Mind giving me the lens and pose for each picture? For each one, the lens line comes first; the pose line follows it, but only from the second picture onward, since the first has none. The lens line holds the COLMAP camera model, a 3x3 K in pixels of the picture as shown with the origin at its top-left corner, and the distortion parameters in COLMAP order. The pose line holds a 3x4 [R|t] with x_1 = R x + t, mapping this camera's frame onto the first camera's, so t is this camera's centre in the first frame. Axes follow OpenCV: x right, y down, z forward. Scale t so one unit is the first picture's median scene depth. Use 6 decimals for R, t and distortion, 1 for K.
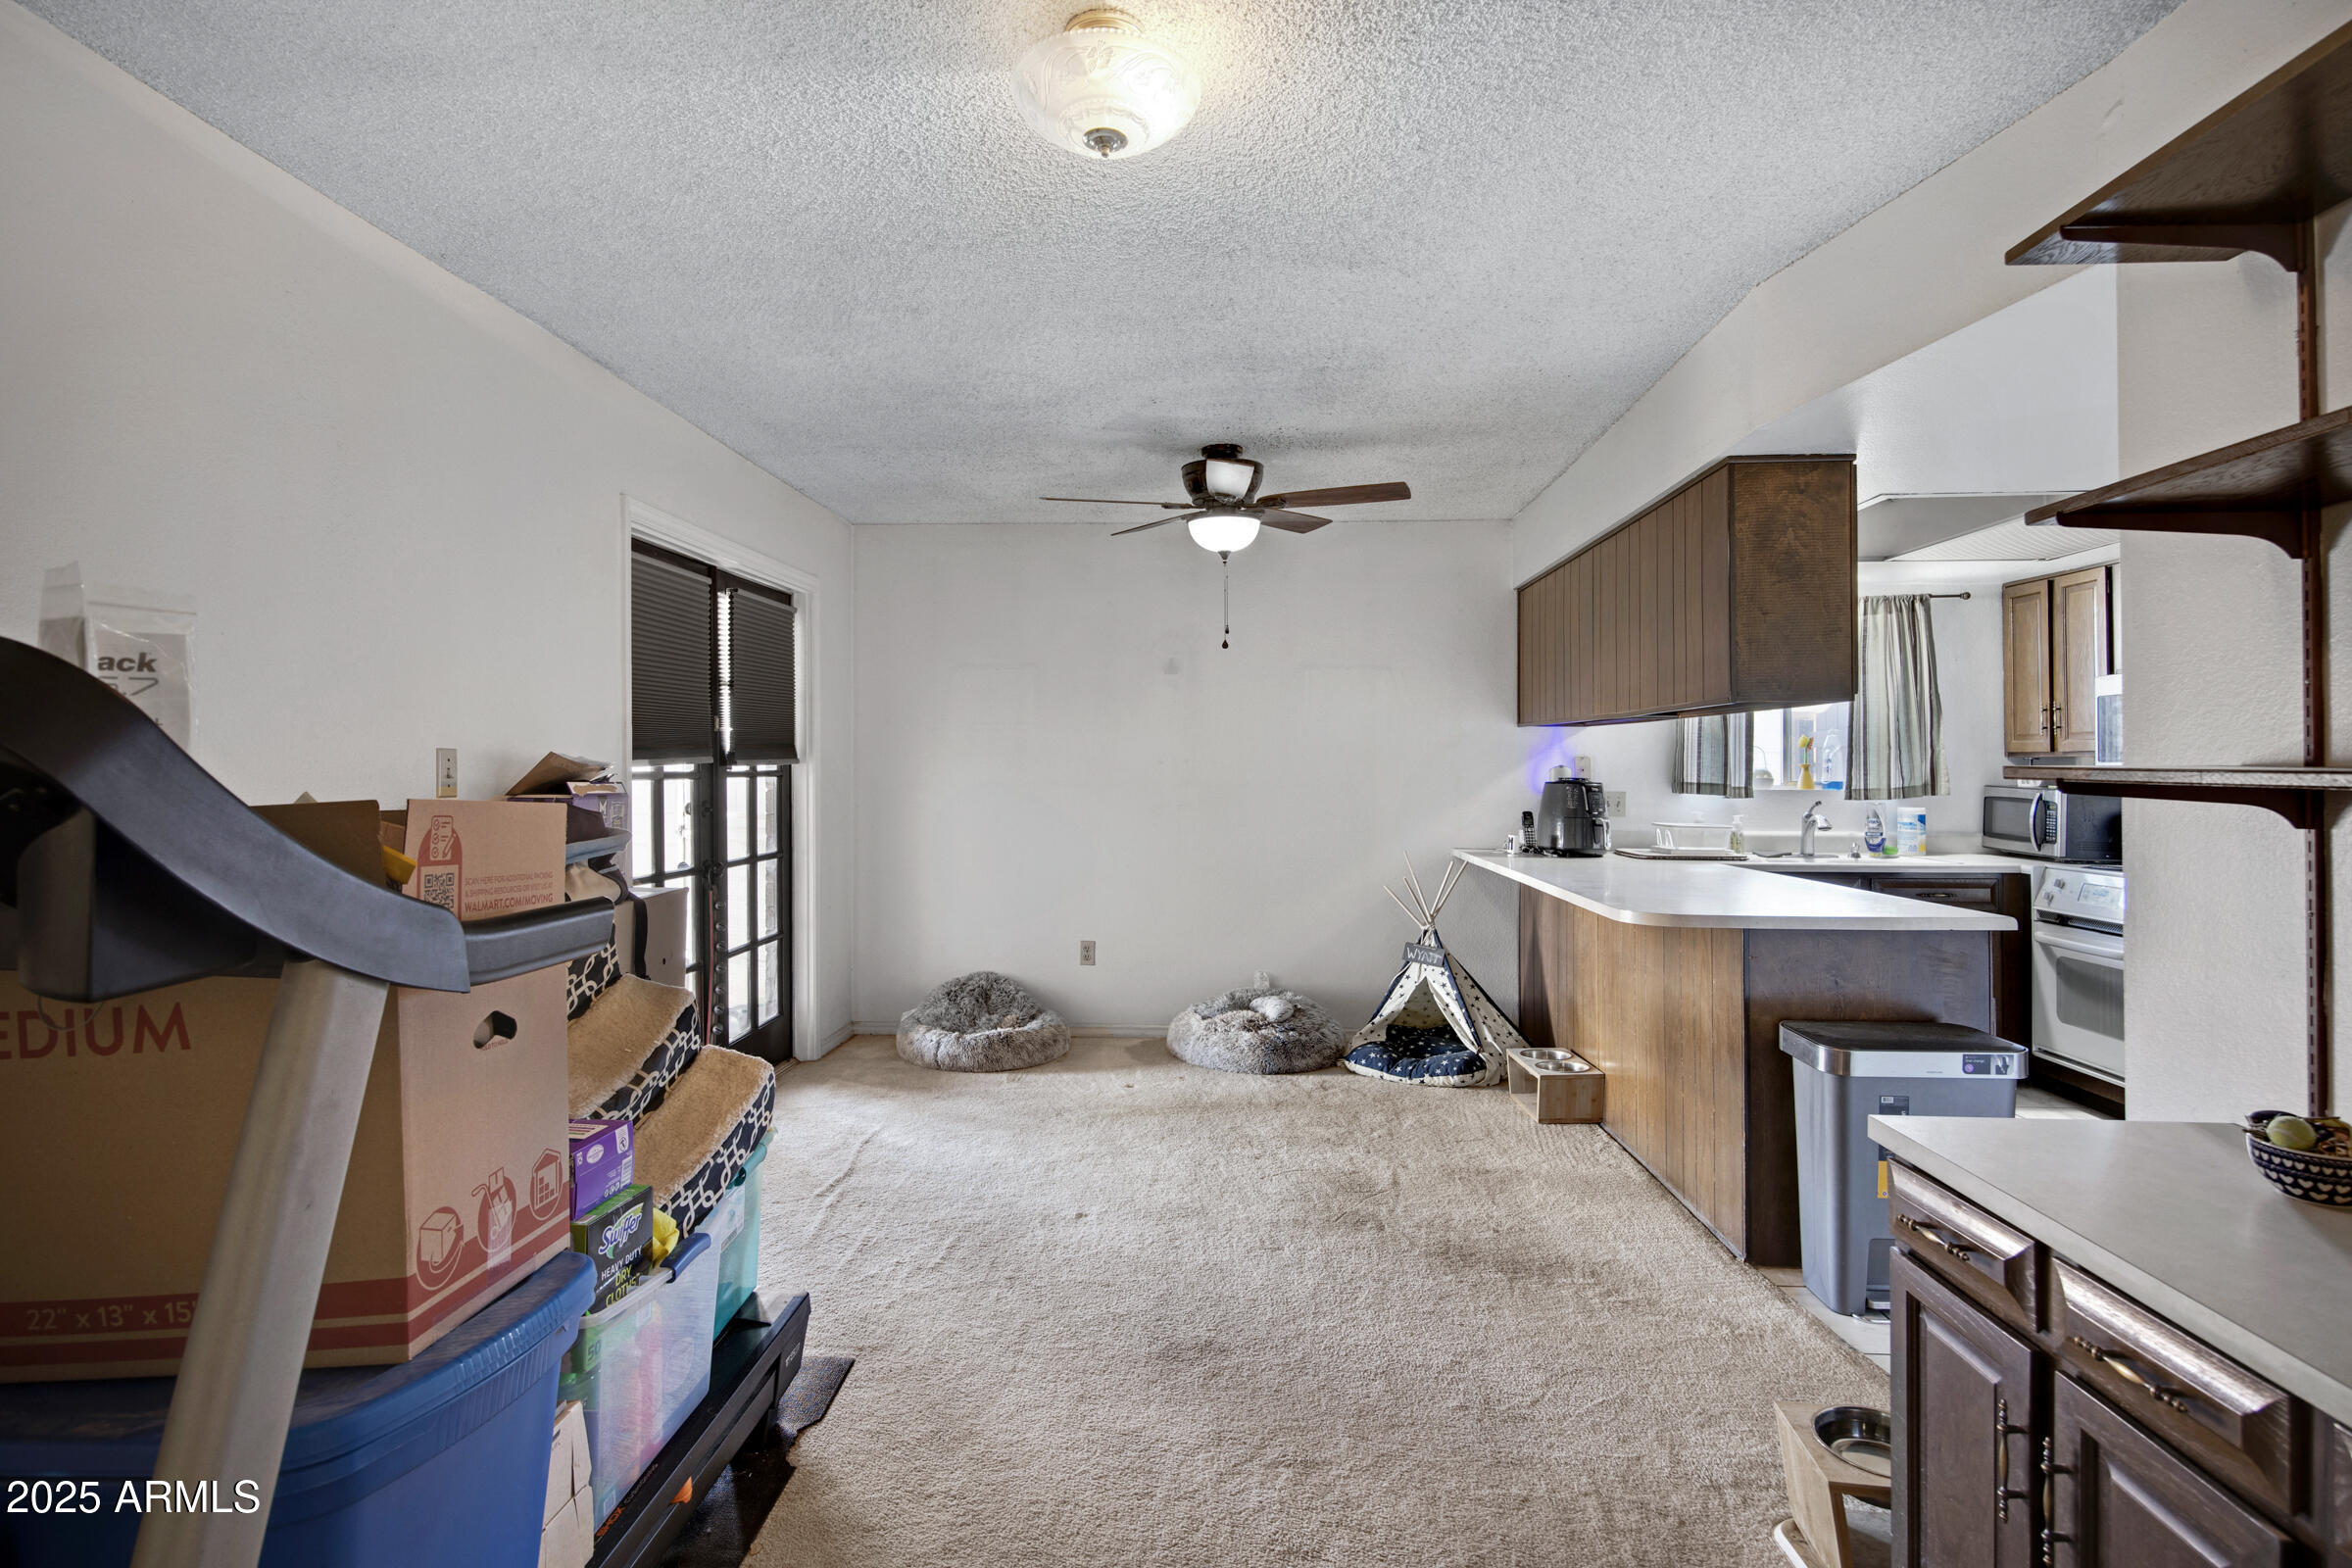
lens RADIAL K [[1198.8, 0, 1170.9], [0, 1198.8, 762.9], [0, 0, 1]] dist [-0.001631, -0.000452]
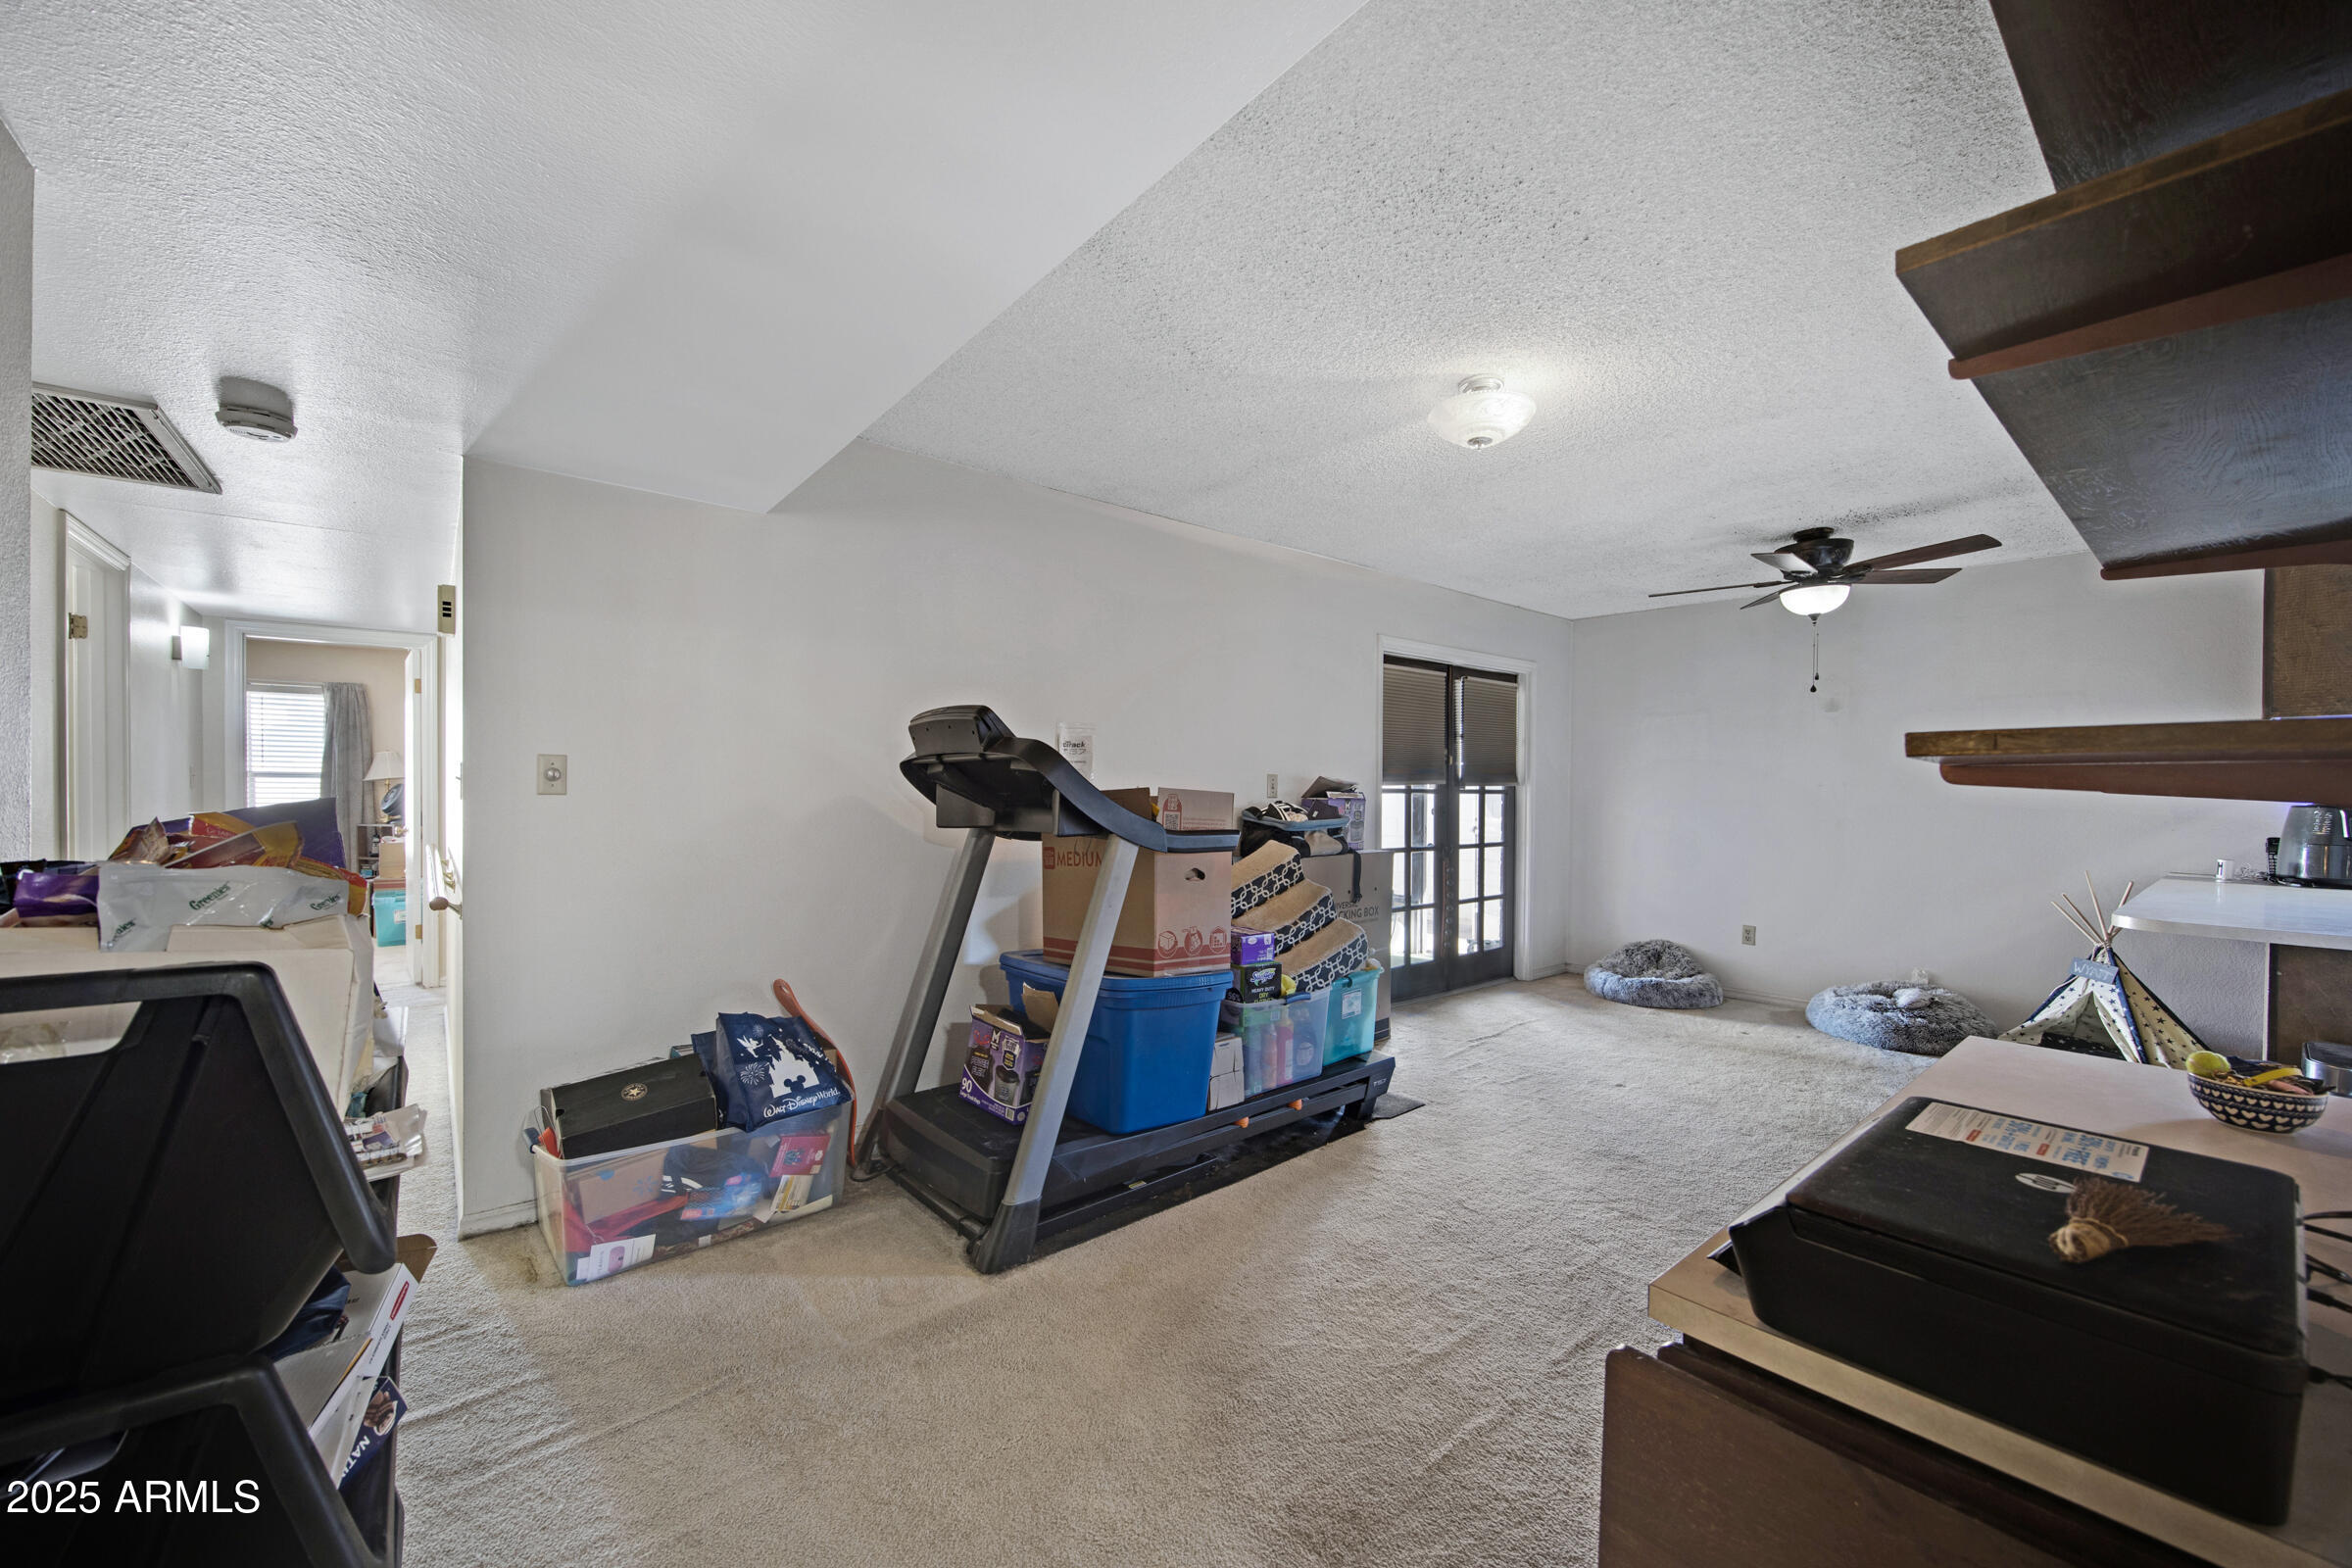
lens RADIAL K [[914.2, 0, 1179.6], [0, 914.2, 808.7], [0, 0, 1]] dist [0.000964, 0.000121]
pose [[0.684061, 0.019114, -0.729175, 0.276108], [-0.006166, 0.999772, 0.020422, 0.010297], [0.729399, -0.009473, 0.684023, -0.129140]]
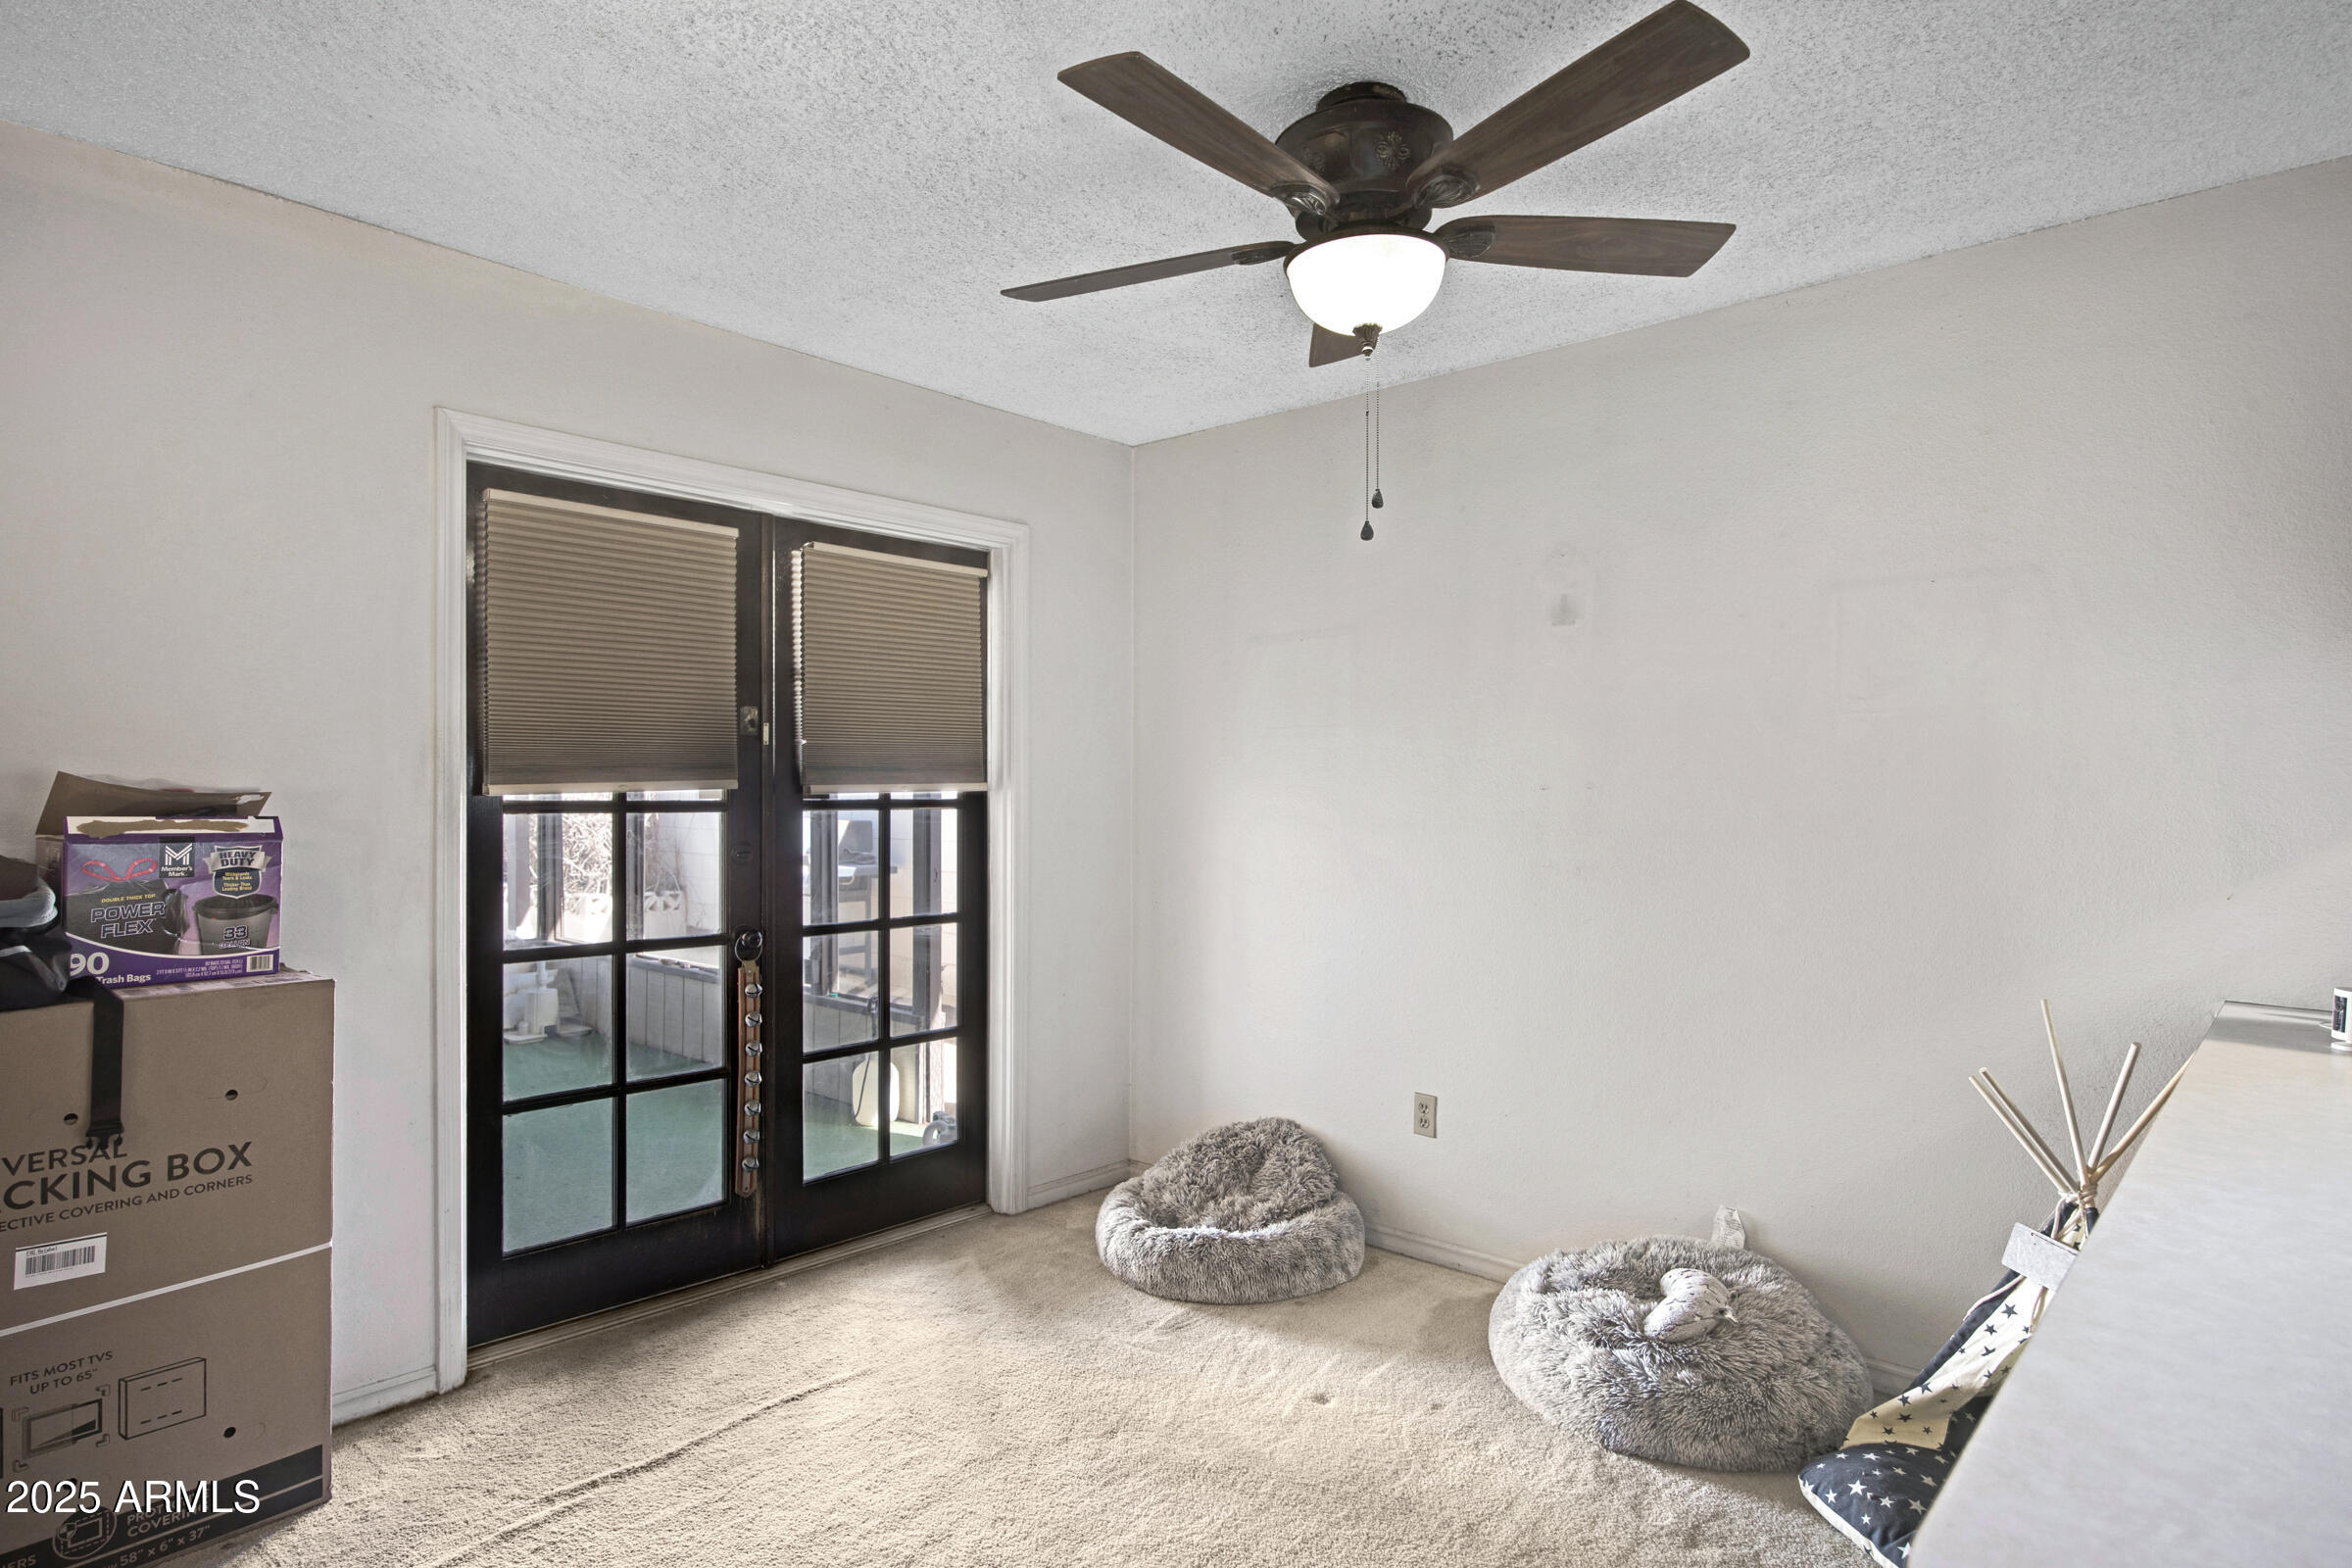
lens RADIAL K [[1296.2, 0, 1176.0], [0, 1296.2, 801.3], [0, 0, 1]] dist [0.004300, 0.000600]
pose [[0.780469, 0.007228, -0.625152, 0.284537], [-0.002116, 0.999958, 0.008920, 0.000561], [0.625191, -0.005639, 0.780452, 0.535440]]
